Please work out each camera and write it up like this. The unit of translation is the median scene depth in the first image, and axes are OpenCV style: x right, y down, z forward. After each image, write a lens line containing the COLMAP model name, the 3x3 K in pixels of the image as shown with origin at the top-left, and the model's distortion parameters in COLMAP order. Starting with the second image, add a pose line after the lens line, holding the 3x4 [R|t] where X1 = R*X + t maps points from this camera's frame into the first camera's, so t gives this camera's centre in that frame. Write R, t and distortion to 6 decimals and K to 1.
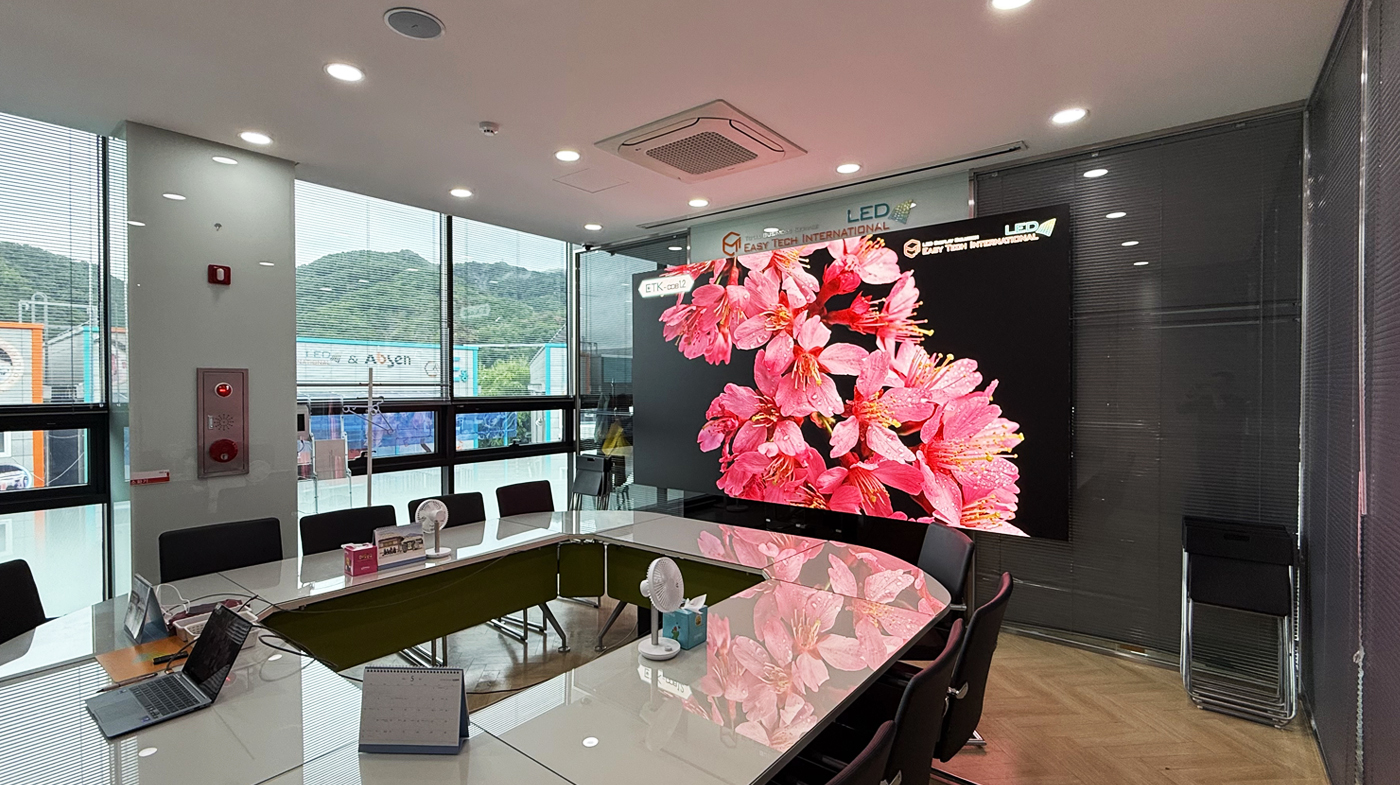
lens RADIAL K [[621.8, 0, 681.5], [0, 621.8, 394.7], [0, 0, 1]] dist [-0.001175, -0.000151]
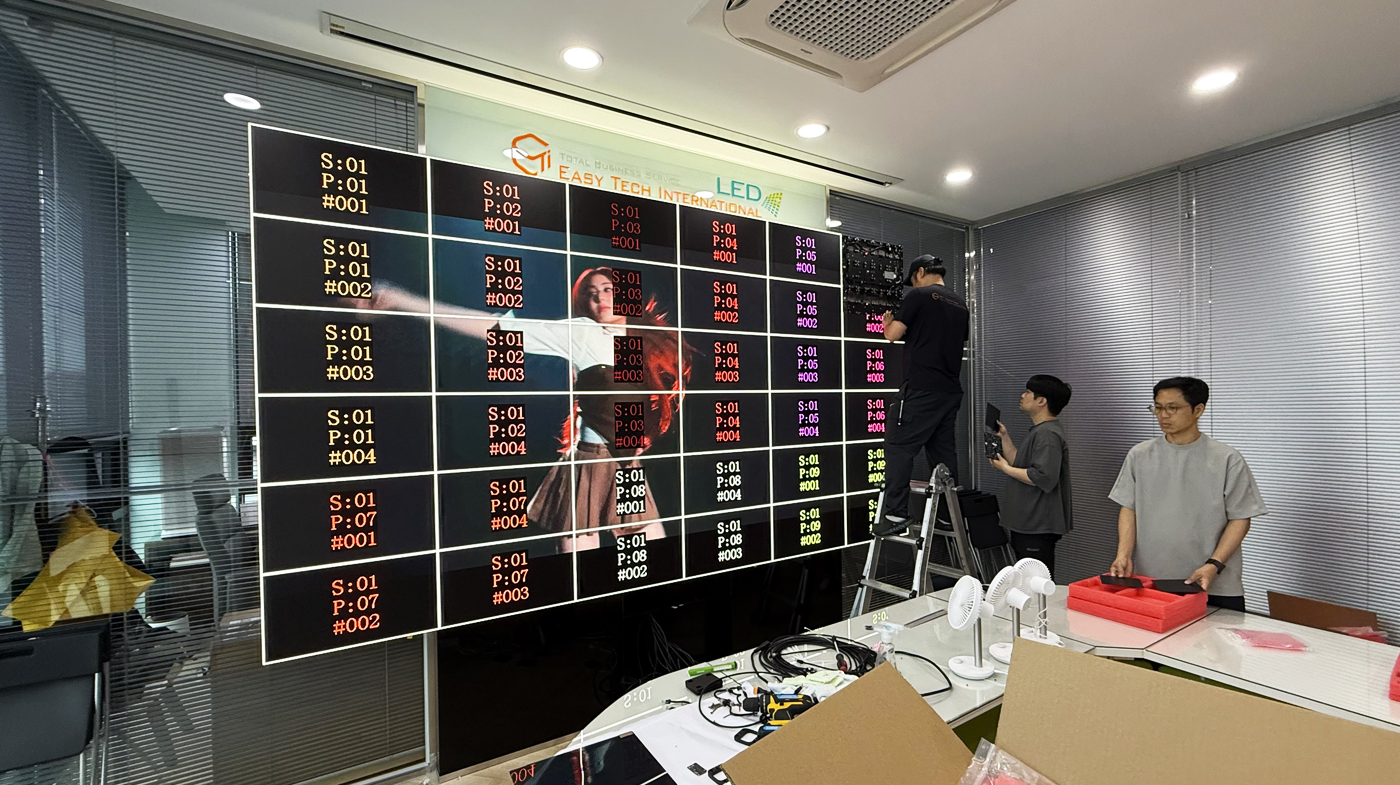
lens RADIAL K [[590.4, 0, 723.6], [0, 590.4, 403.4], [0, 0, 1]] dist [-0.000272, -0.000202]
pose [[0.310215, 0.001867, 0.950665, -0.418415], [0.033051, 0.999372, -0.012748, -0.003872], [-0.950092, 0.035375, 0.309959, 0.749549]]
